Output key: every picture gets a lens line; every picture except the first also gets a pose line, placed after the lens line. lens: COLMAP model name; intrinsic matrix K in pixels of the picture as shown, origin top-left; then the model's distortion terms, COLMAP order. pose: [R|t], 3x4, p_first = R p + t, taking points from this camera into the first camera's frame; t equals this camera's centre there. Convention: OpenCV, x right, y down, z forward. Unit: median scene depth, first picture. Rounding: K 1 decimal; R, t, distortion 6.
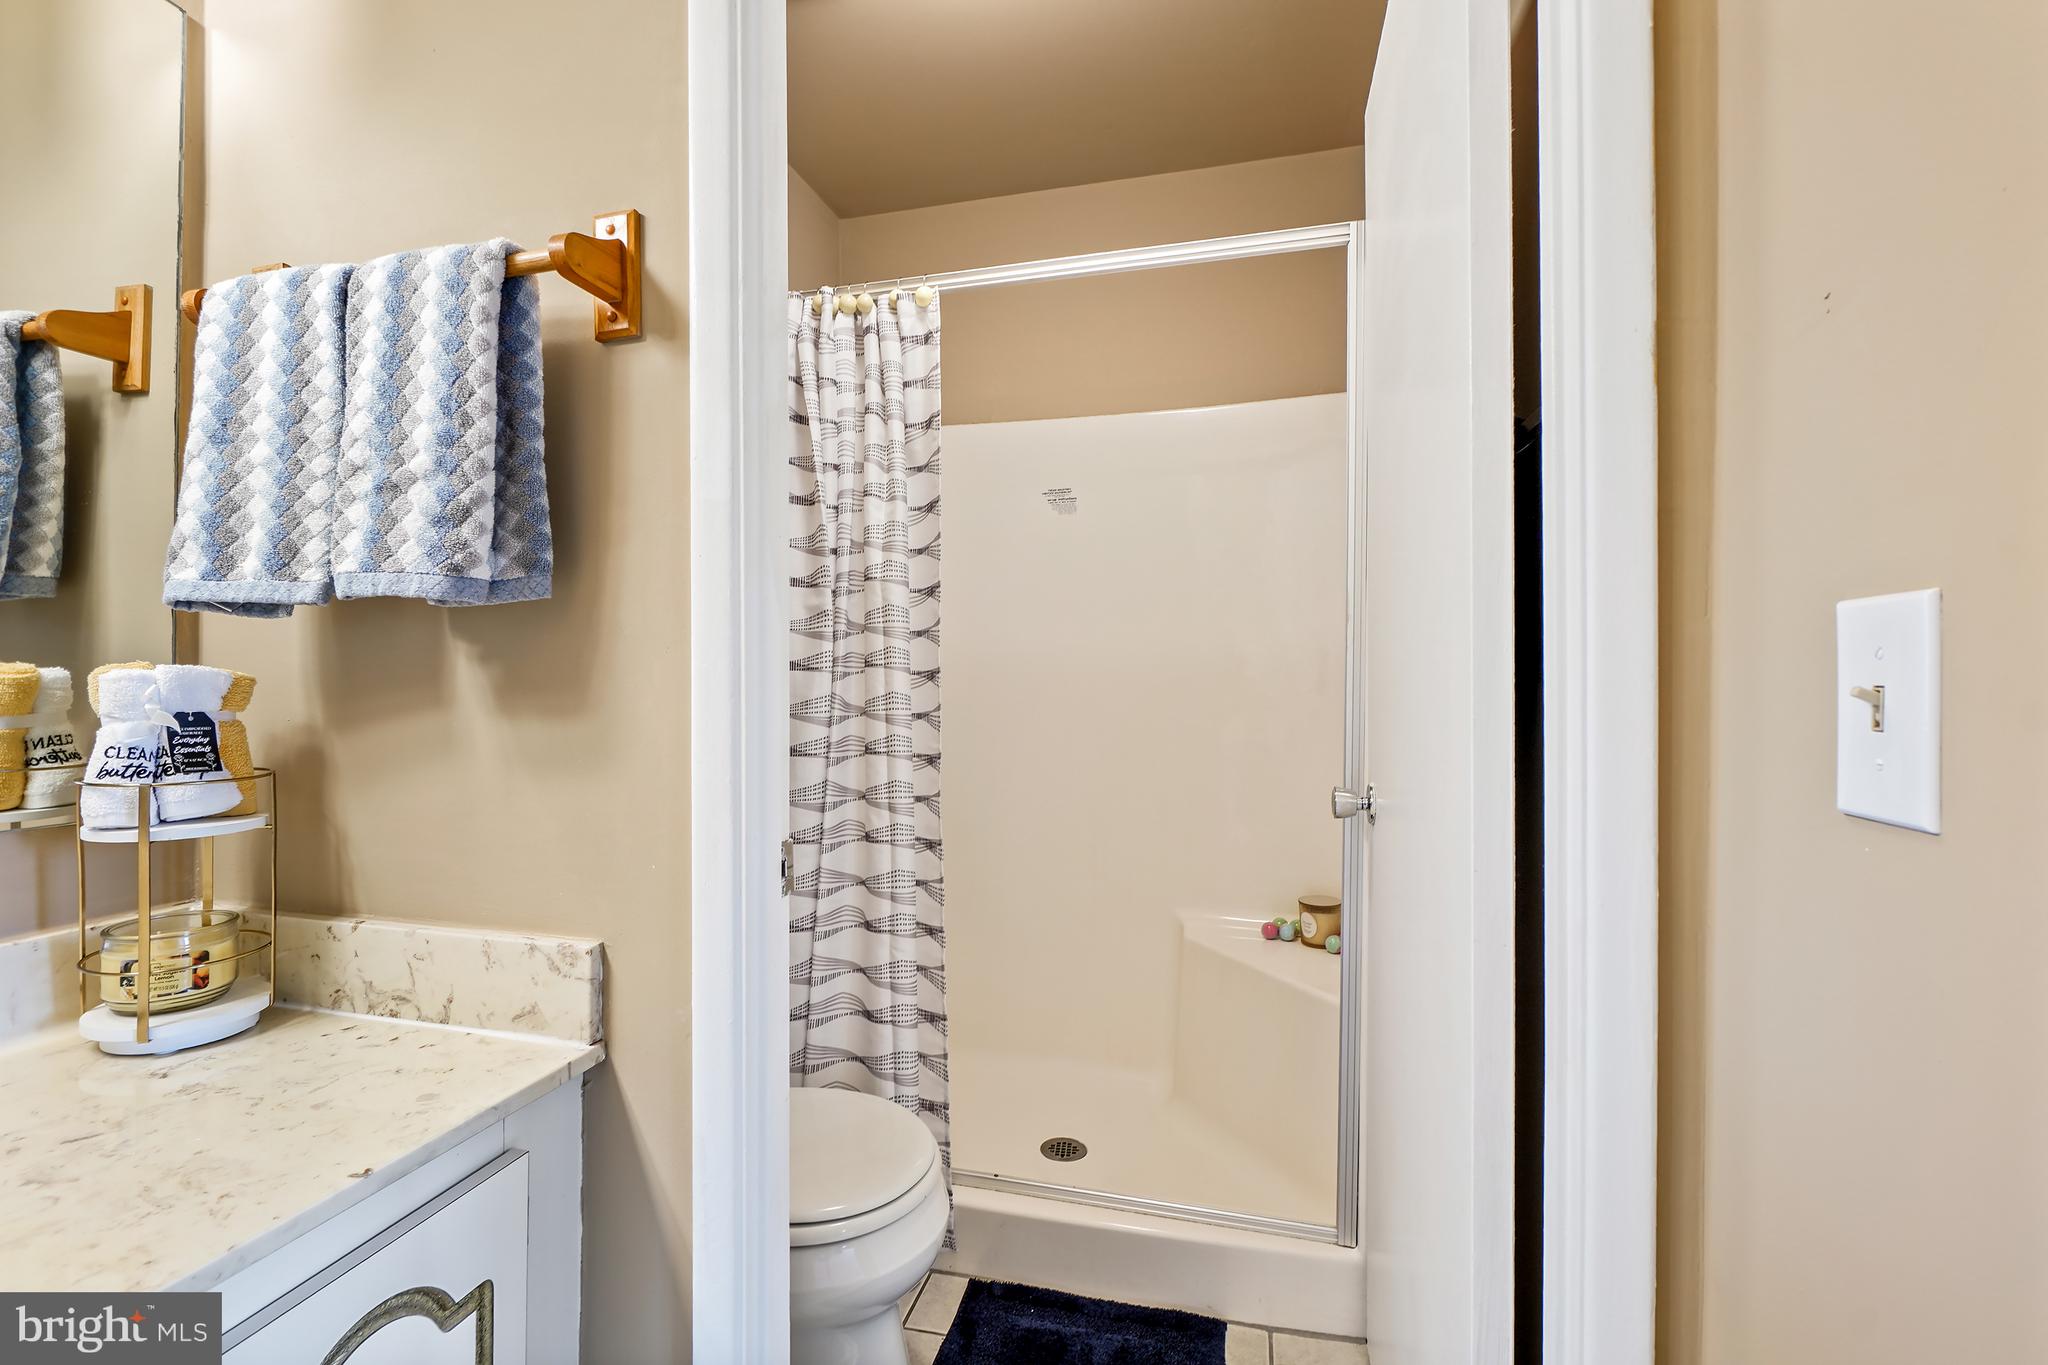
lens RADIAL K [[905.3, 0, 1012.8], [0, 905.3, 679.6], [0, 0, 1]] dist [-0.016647, 0.003885]
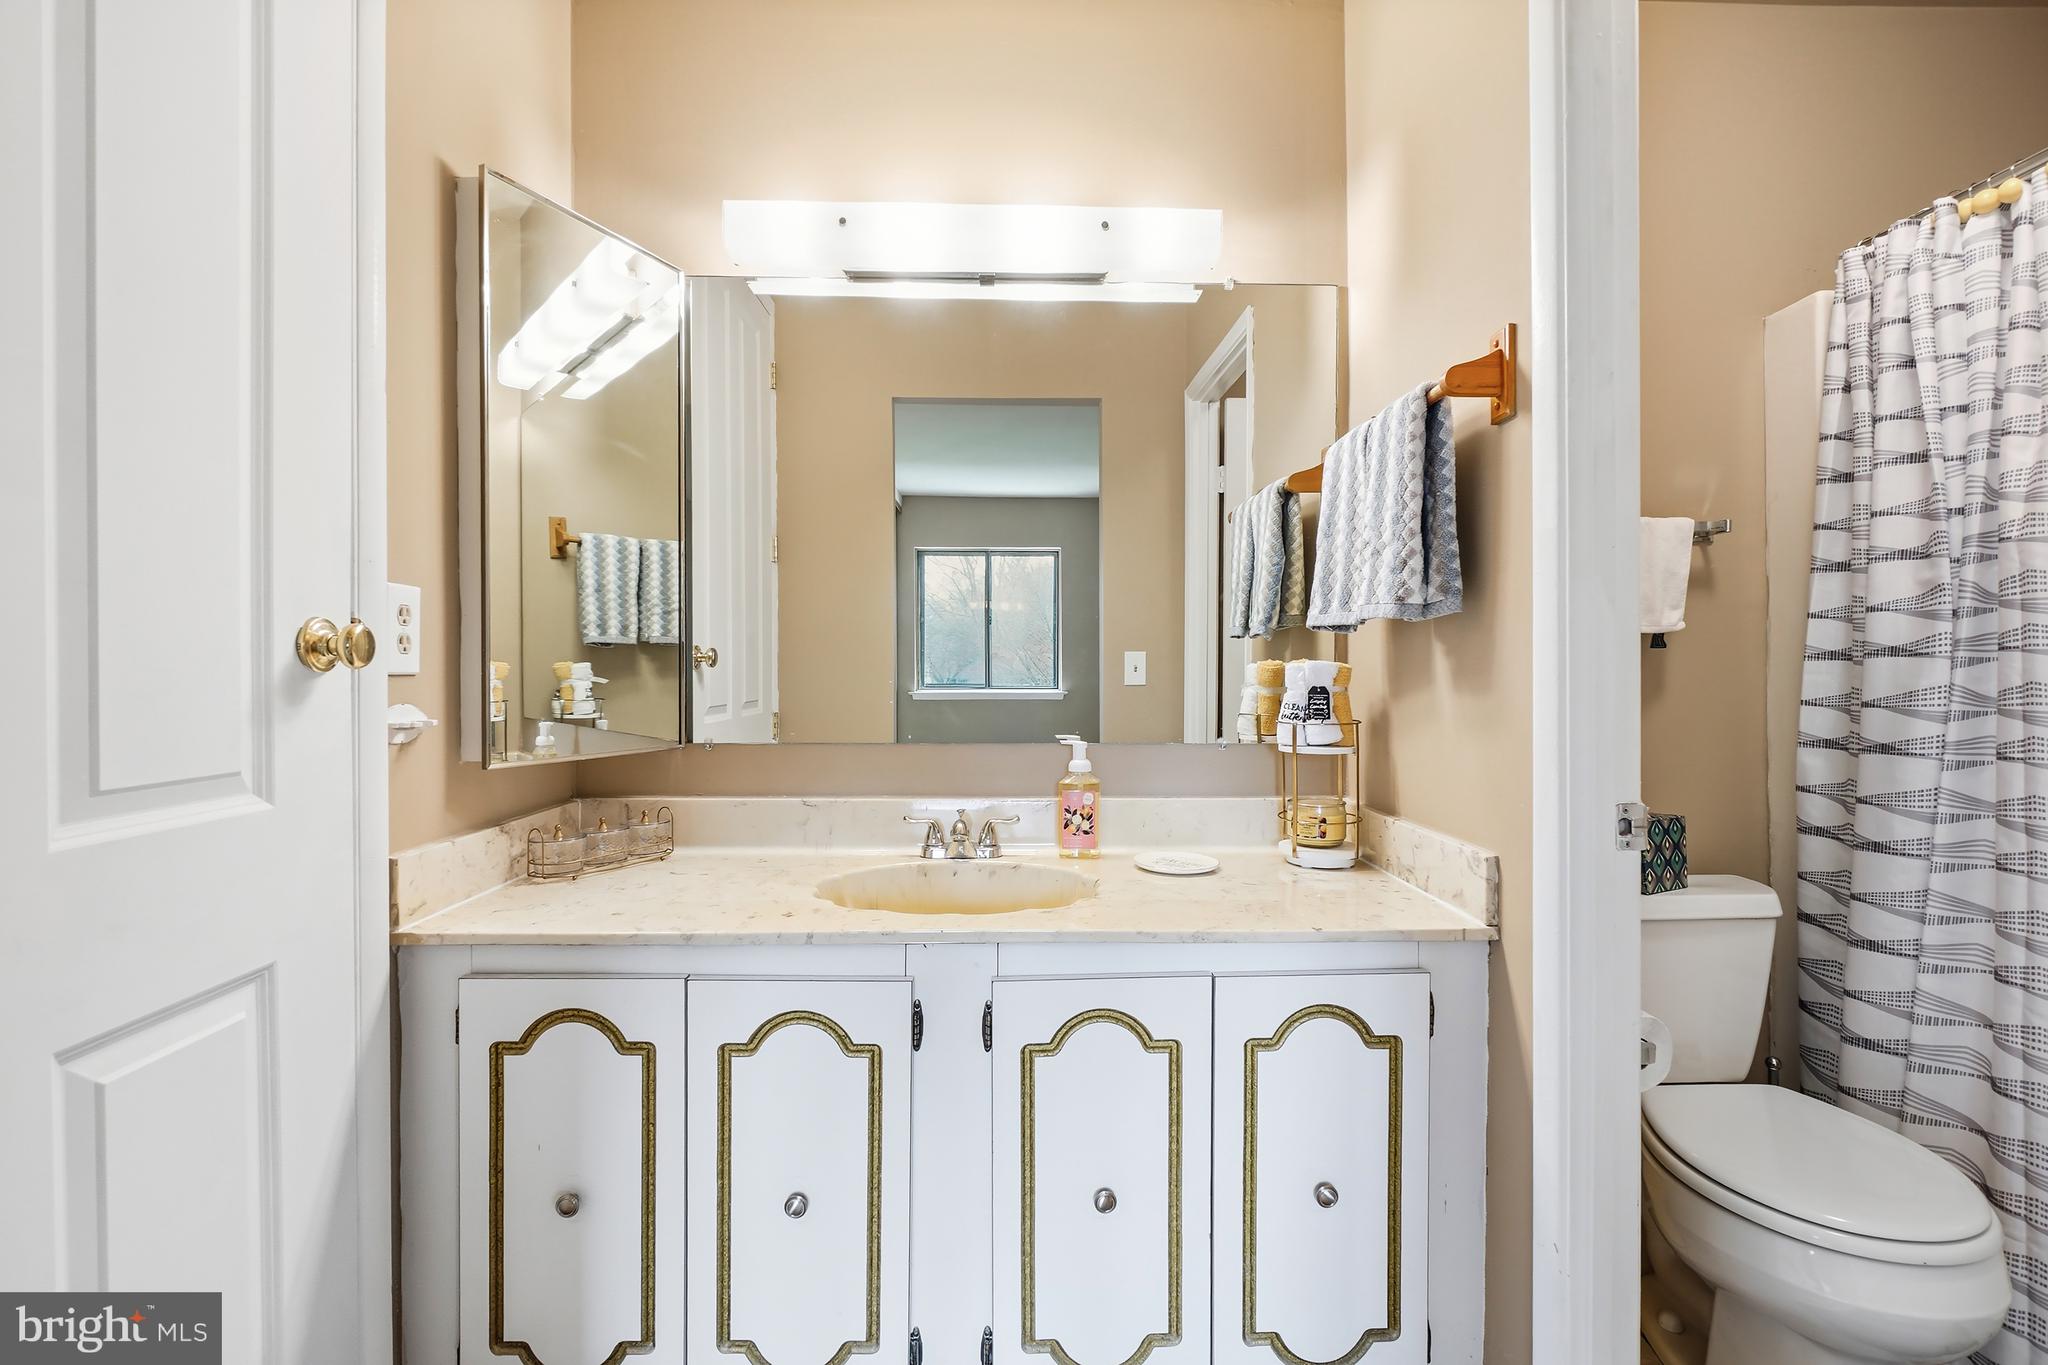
lens RADIAL K [[905.3, 0, 1042.9], [0, 905.3, 678.5], [0, 0, 1]] dist [-0.016647, 0.003885]
pose [[0.290715, 0.005456, -0.956794, 0.665523], [0.002262, 0.999977, 0.006389, 0.006933], [0.956807, -0.004022, 0.290696, -0.076000]]
